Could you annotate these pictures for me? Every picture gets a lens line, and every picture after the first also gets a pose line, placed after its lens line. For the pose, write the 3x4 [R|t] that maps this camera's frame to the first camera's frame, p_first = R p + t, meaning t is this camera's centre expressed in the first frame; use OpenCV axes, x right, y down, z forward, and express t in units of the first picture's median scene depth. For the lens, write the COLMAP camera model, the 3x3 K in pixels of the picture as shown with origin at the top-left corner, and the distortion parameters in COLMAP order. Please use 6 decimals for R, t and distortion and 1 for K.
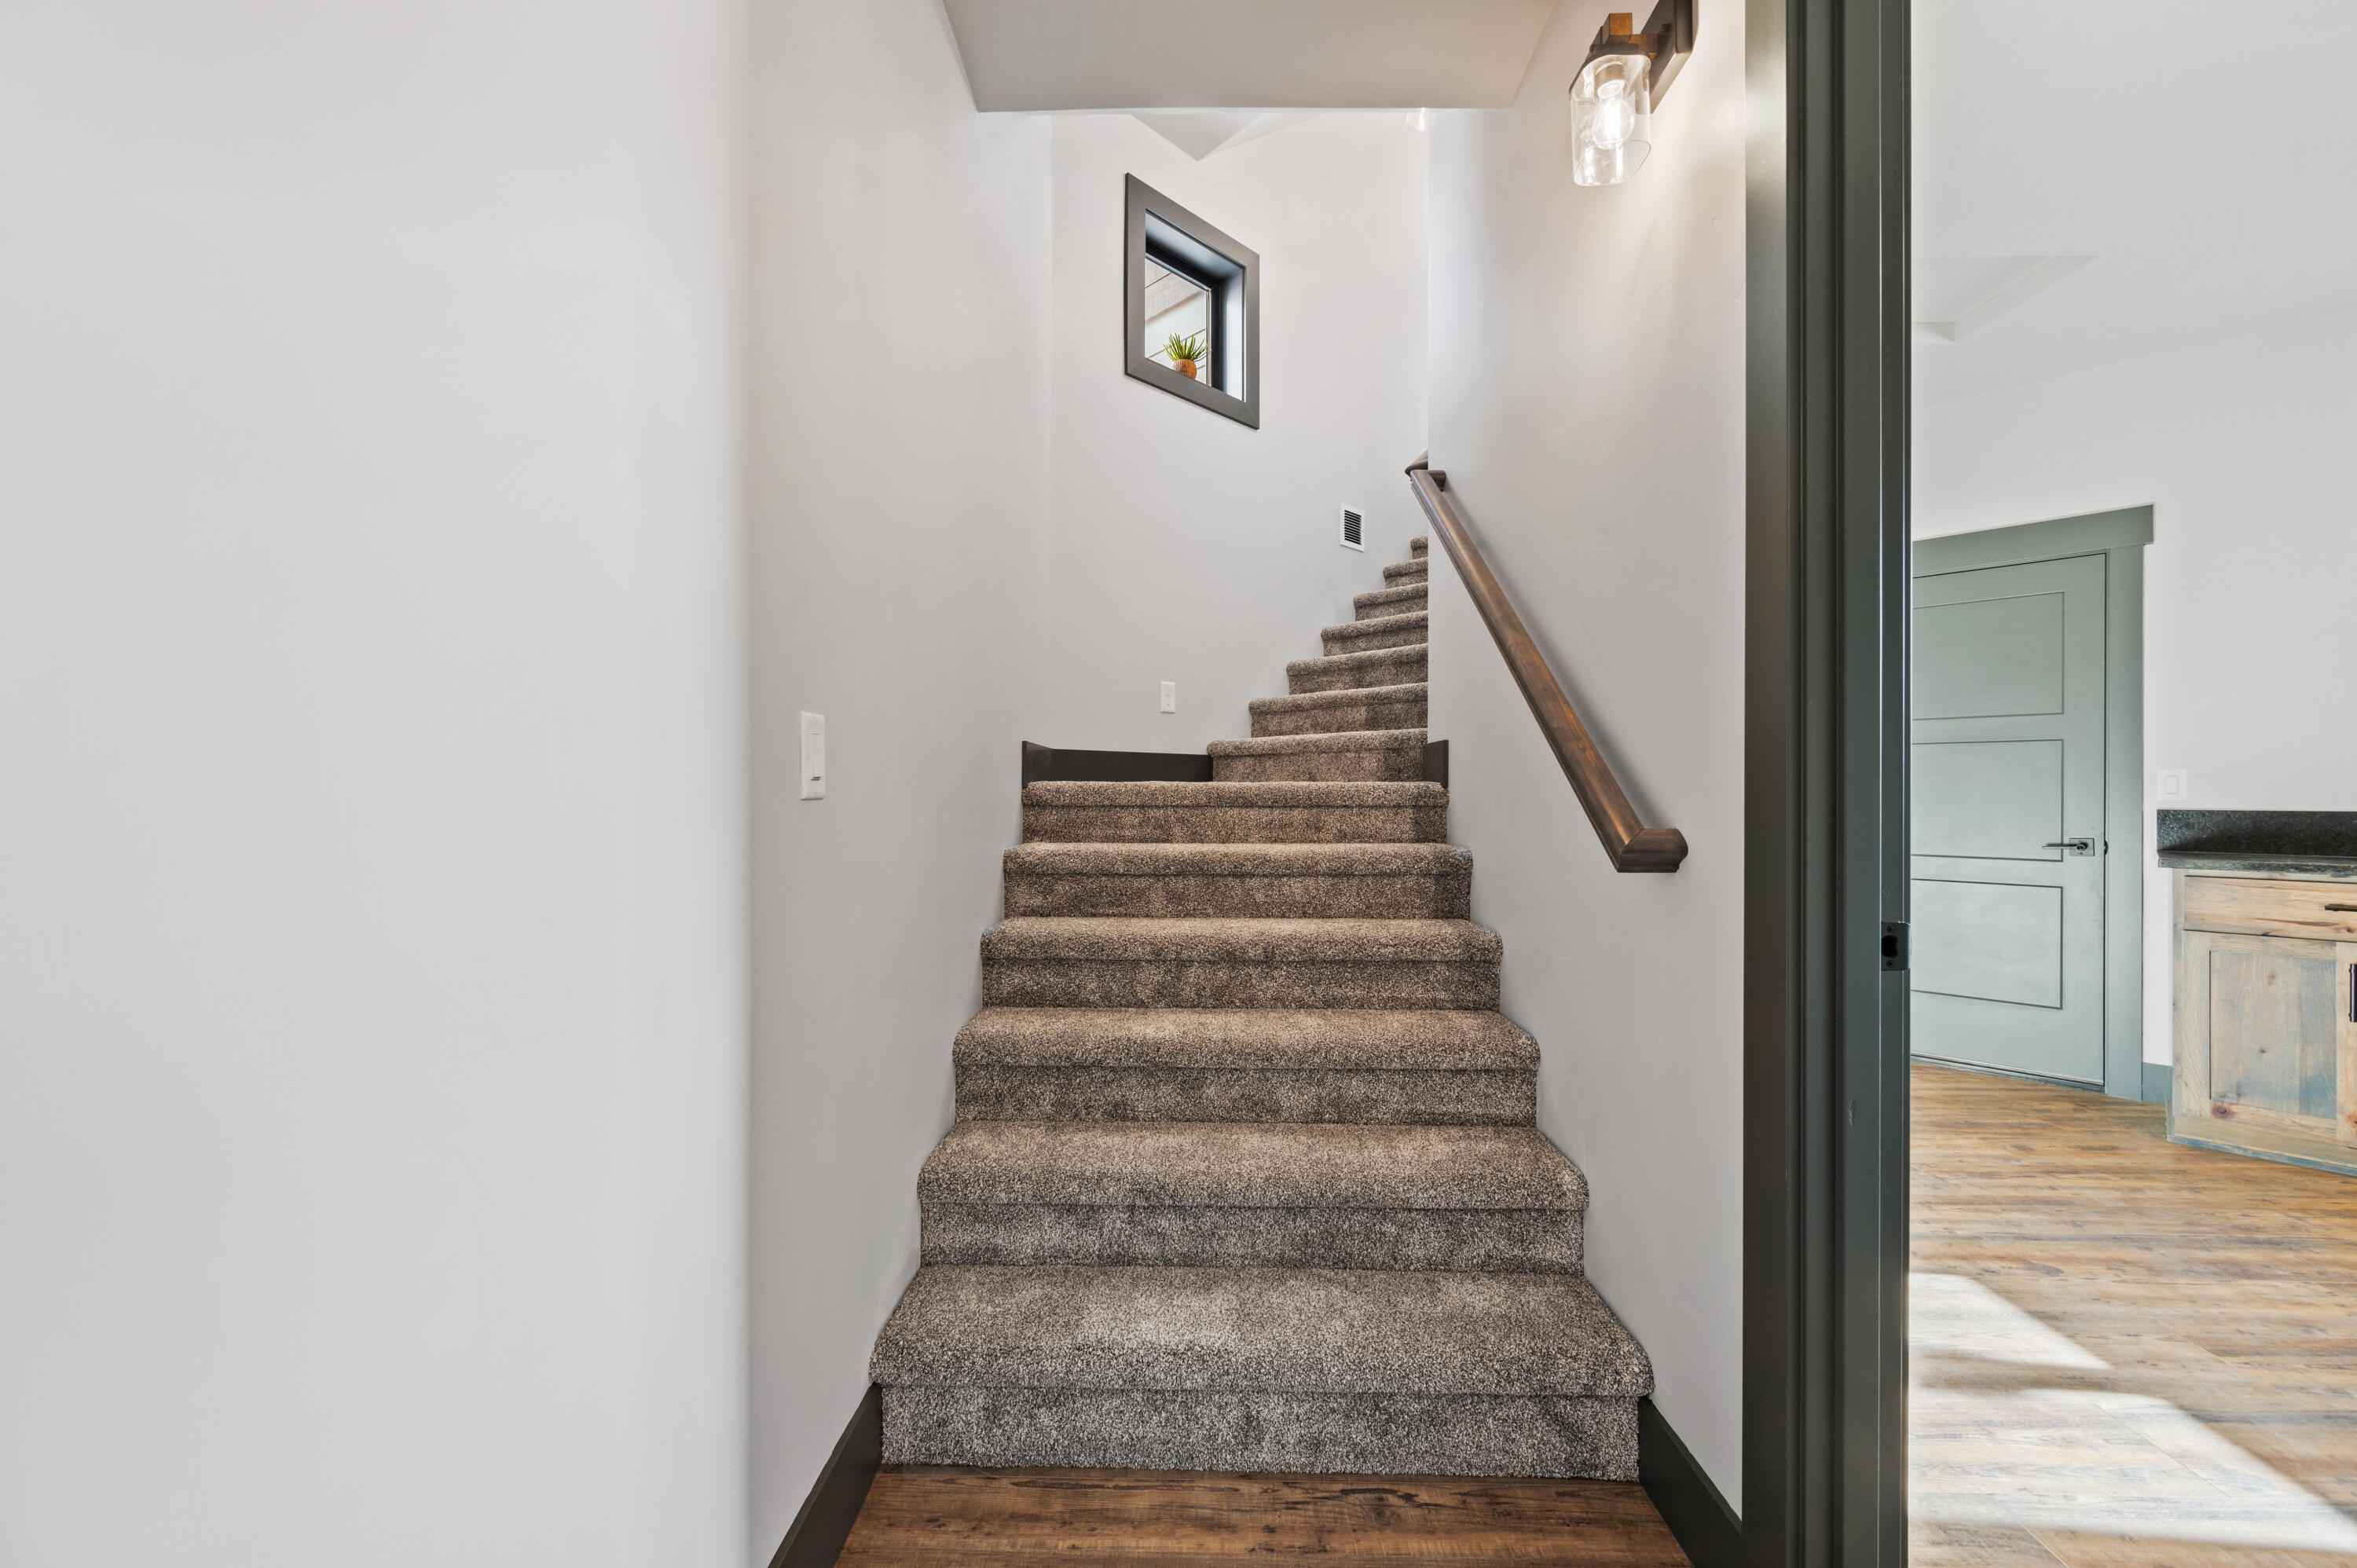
lens RADIAL K [[937.2, 0, 1171.0], [0, 937.2, 793.5], [0, 0, 1]] dist [-0.000248, 0.000845]
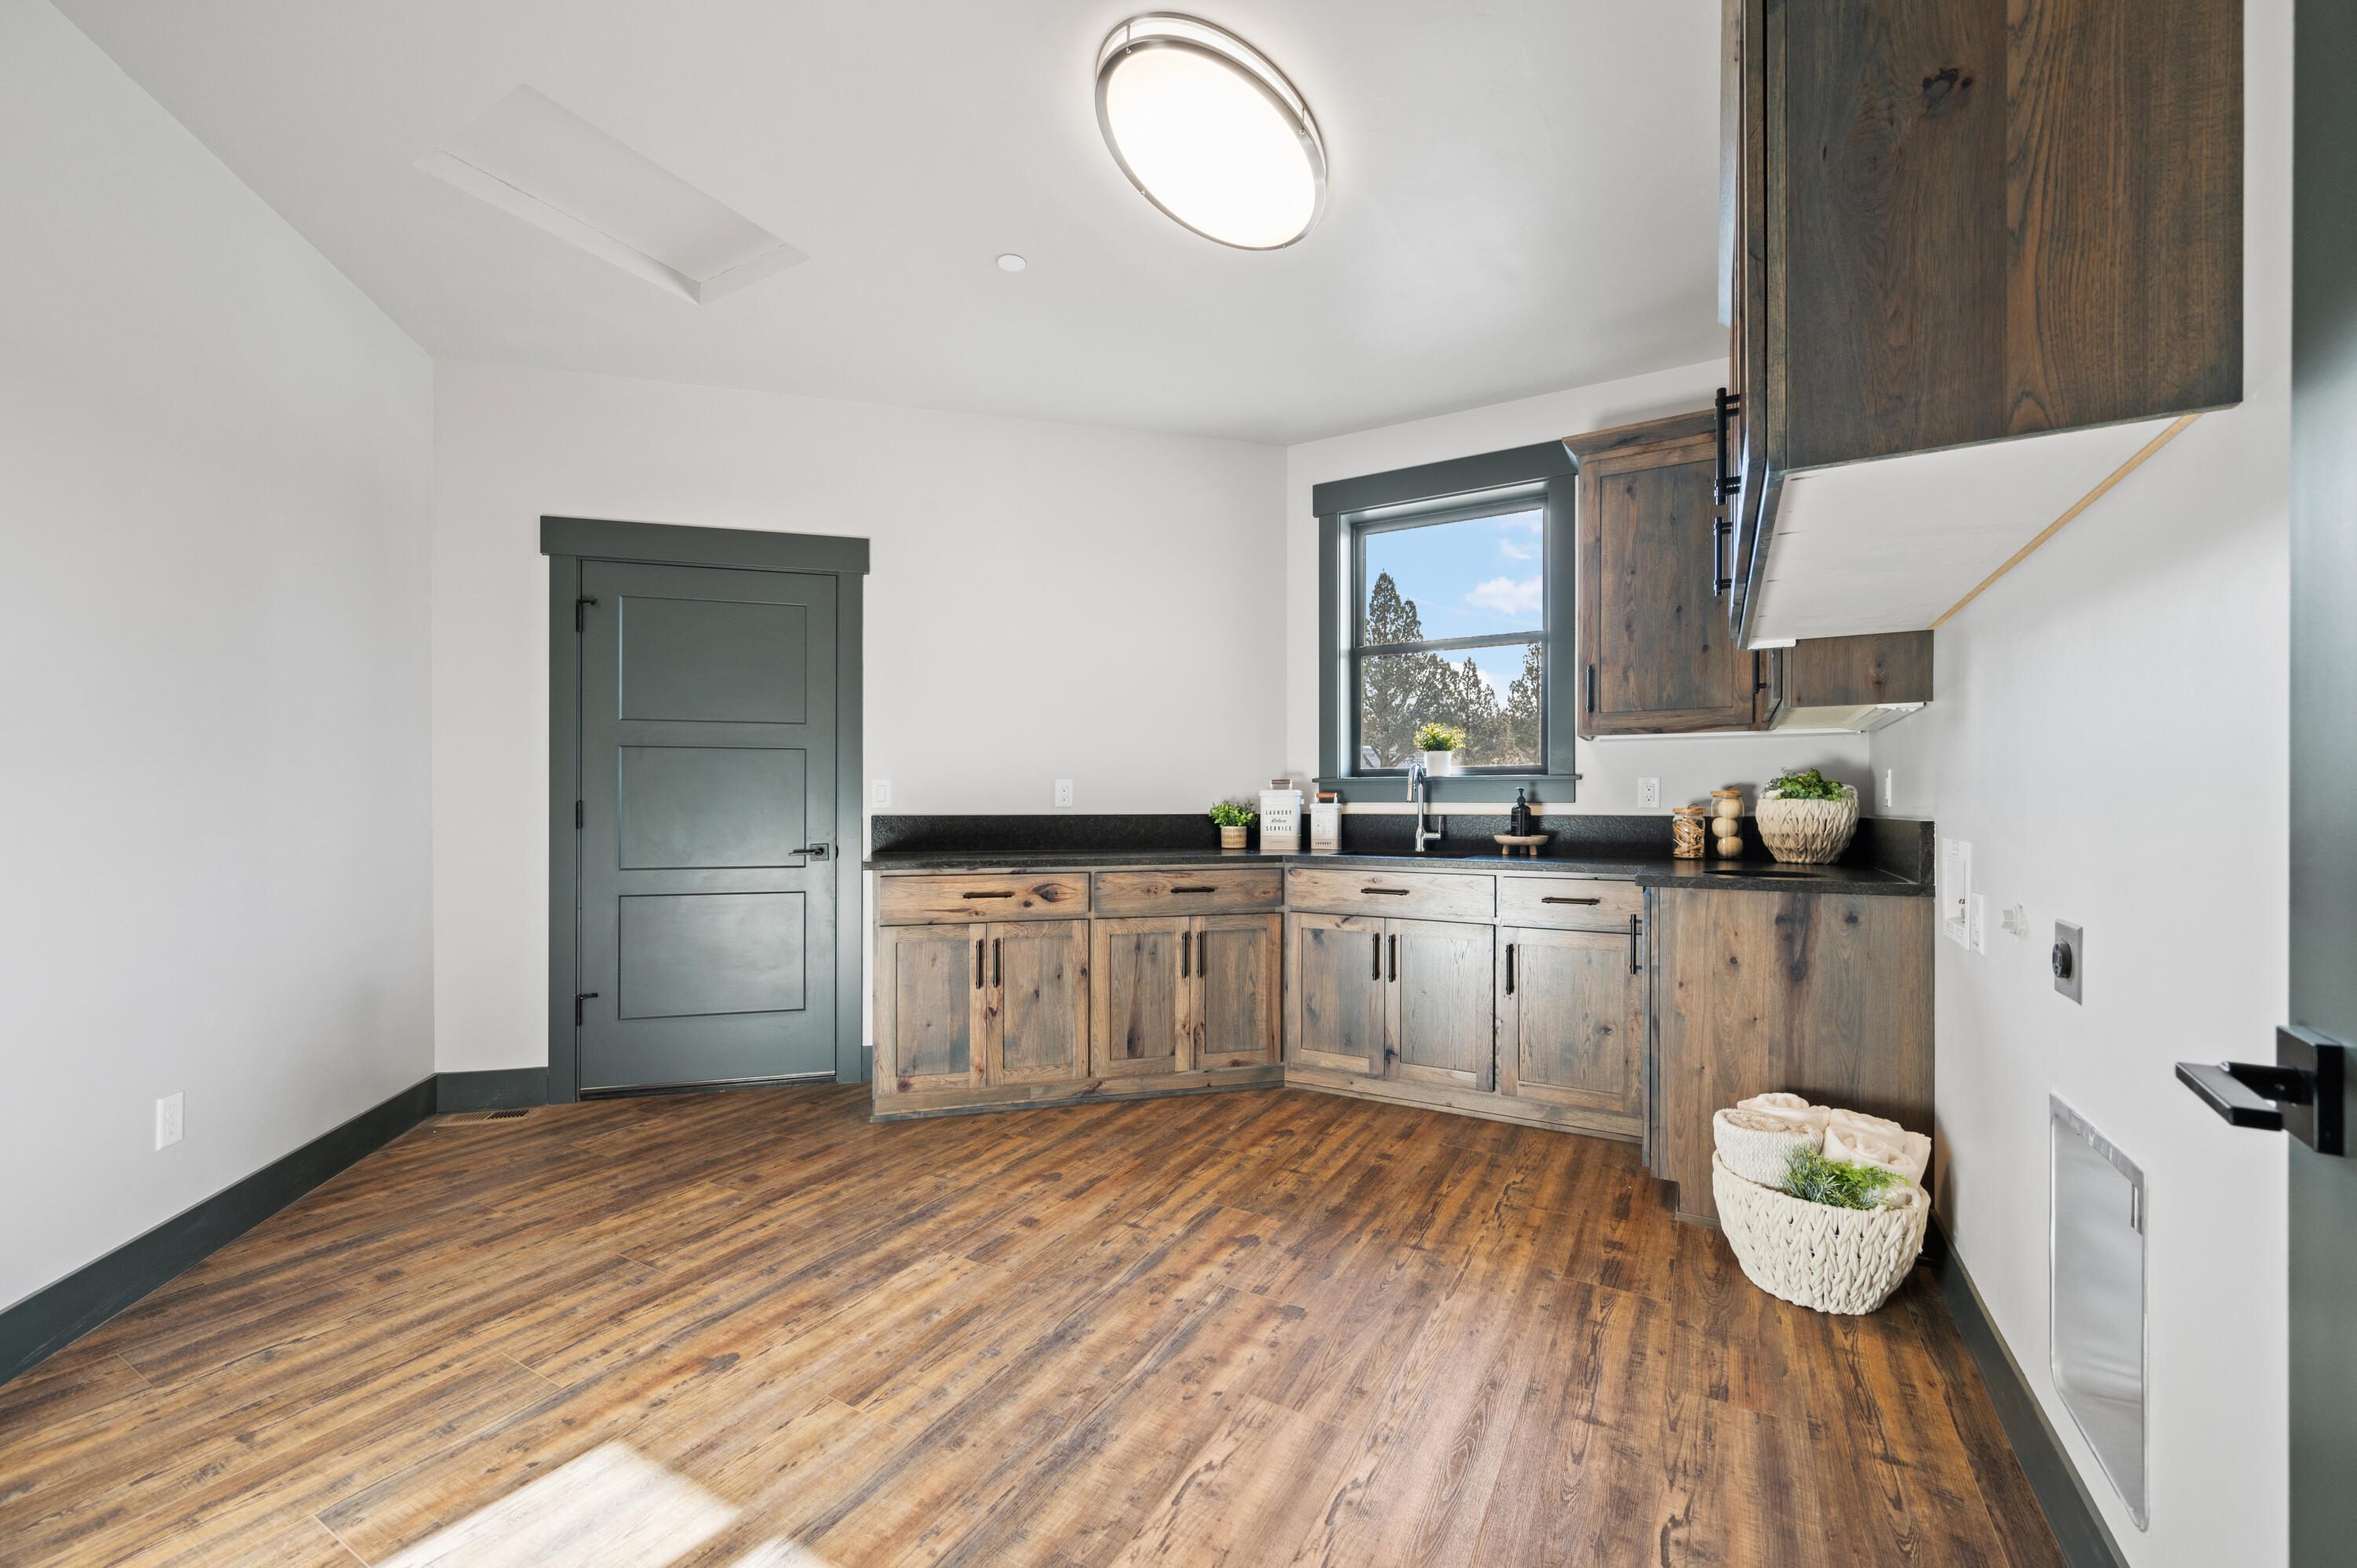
lens RADIAL K [[937.2, 0, 1180.1], [0, 937.2, 806.6], [0, 0, 1]] dist [-0.000248, 0.000845]
pose [[0.476584, -0.004438, 0.879118, 0.327856], [0.001302, 0.999990, 0.004342, 0.003040], [-0.879128, -0.000924, 0.476585, 0.198456]]
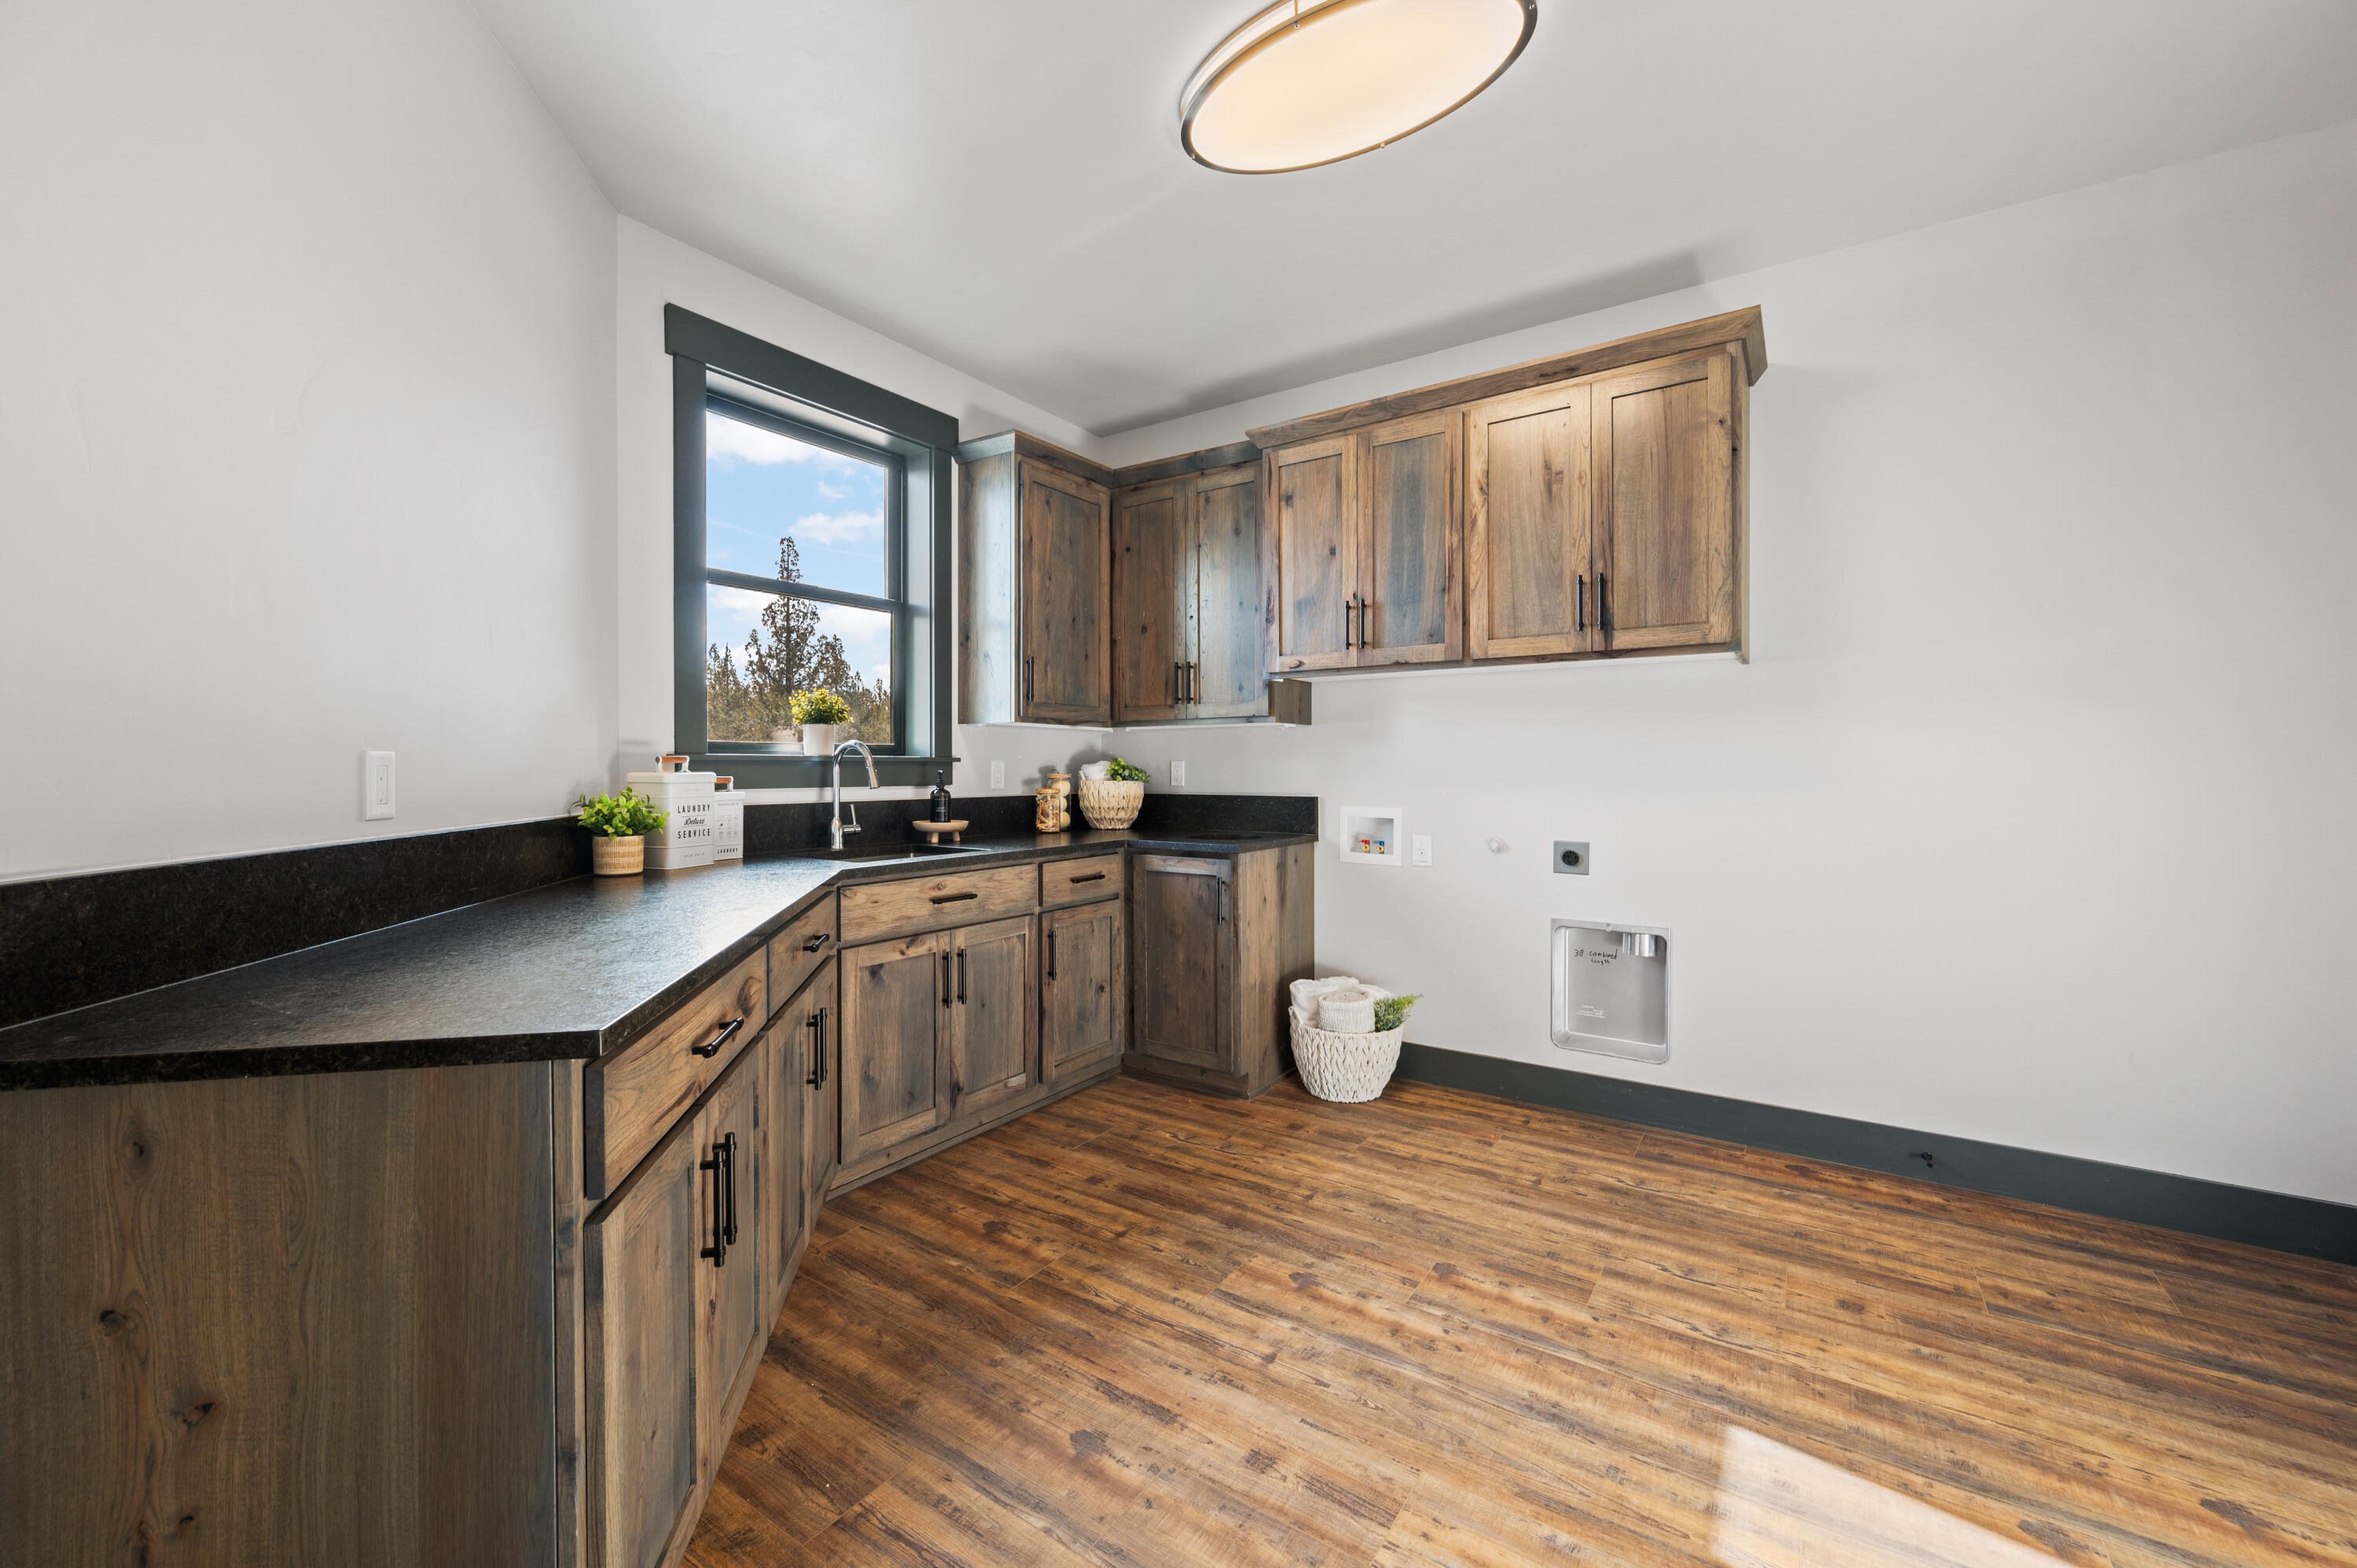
lens RADIAL K [[937.2, 0, 1170.2], [0, 937.2, 776.3], [0, 0, 1]] dist [-0.000248, 0.000845]
pose [[-0.838390, -0.009755, 0.544984, 0.810905], [-0.003594, 0.999917, 0.012369, -0.027216], [-0.545060, 0.008412, -0.838355, 1.334905]]
